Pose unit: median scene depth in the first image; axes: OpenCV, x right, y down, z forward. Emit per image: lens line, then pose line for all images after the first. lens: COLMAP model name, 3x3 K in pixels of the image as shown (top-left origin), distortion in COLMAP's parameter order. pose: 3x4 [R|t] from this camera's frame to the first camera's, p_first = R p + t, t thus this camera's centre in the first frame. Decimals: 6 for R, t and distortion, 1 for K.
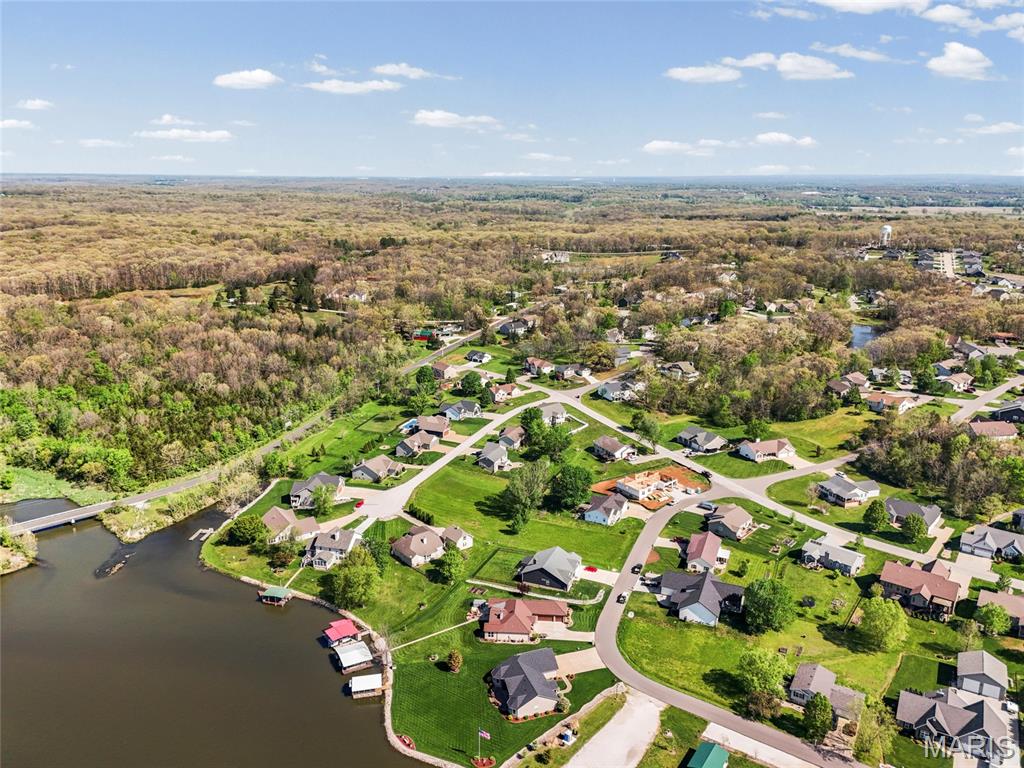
lens RADIAL K [[786.7, 0, 504.2], [0, 786.7, 354.1], [0, 0, 1]] dist [0.089388, -0.082685]
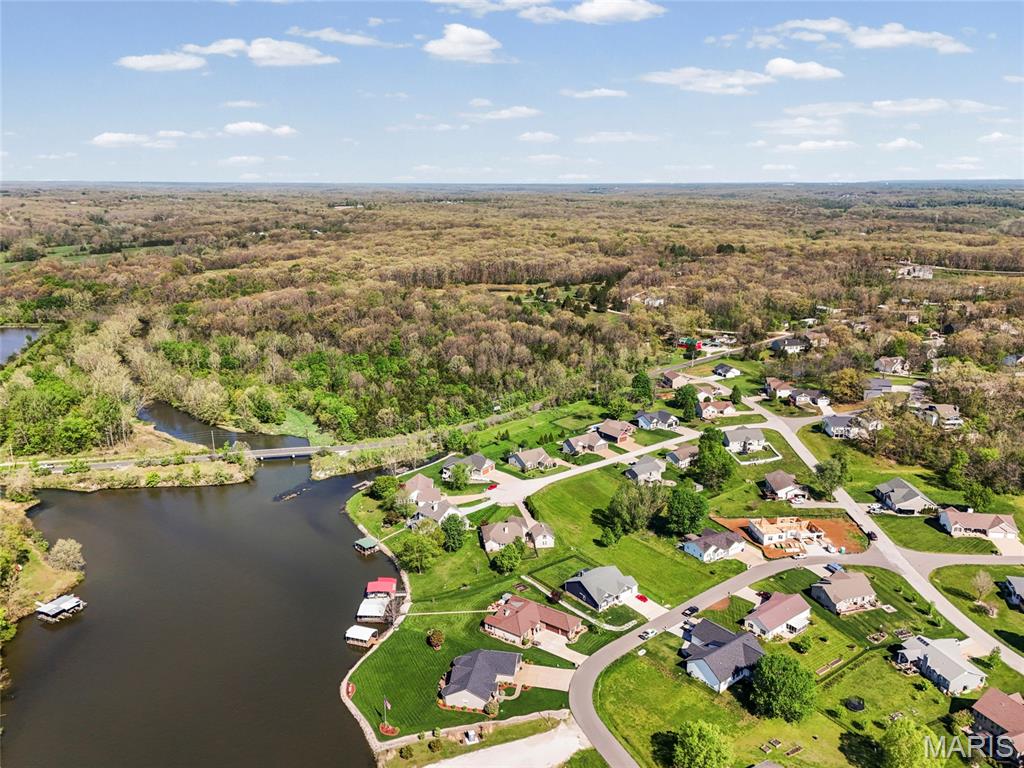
lens RADIAL K [[786.7, 0, 504.2], [0, 786.7, 354.1], [0, 0, 1]] dist [0.089388, -0.082685]
pose [[0.858427, 0.106400, -0.501779, 0.331943], [-0.110655, 0.993629, 0.021390, -0.011835], [0.500857, 0.037163, 0.864732, 0.084481]]
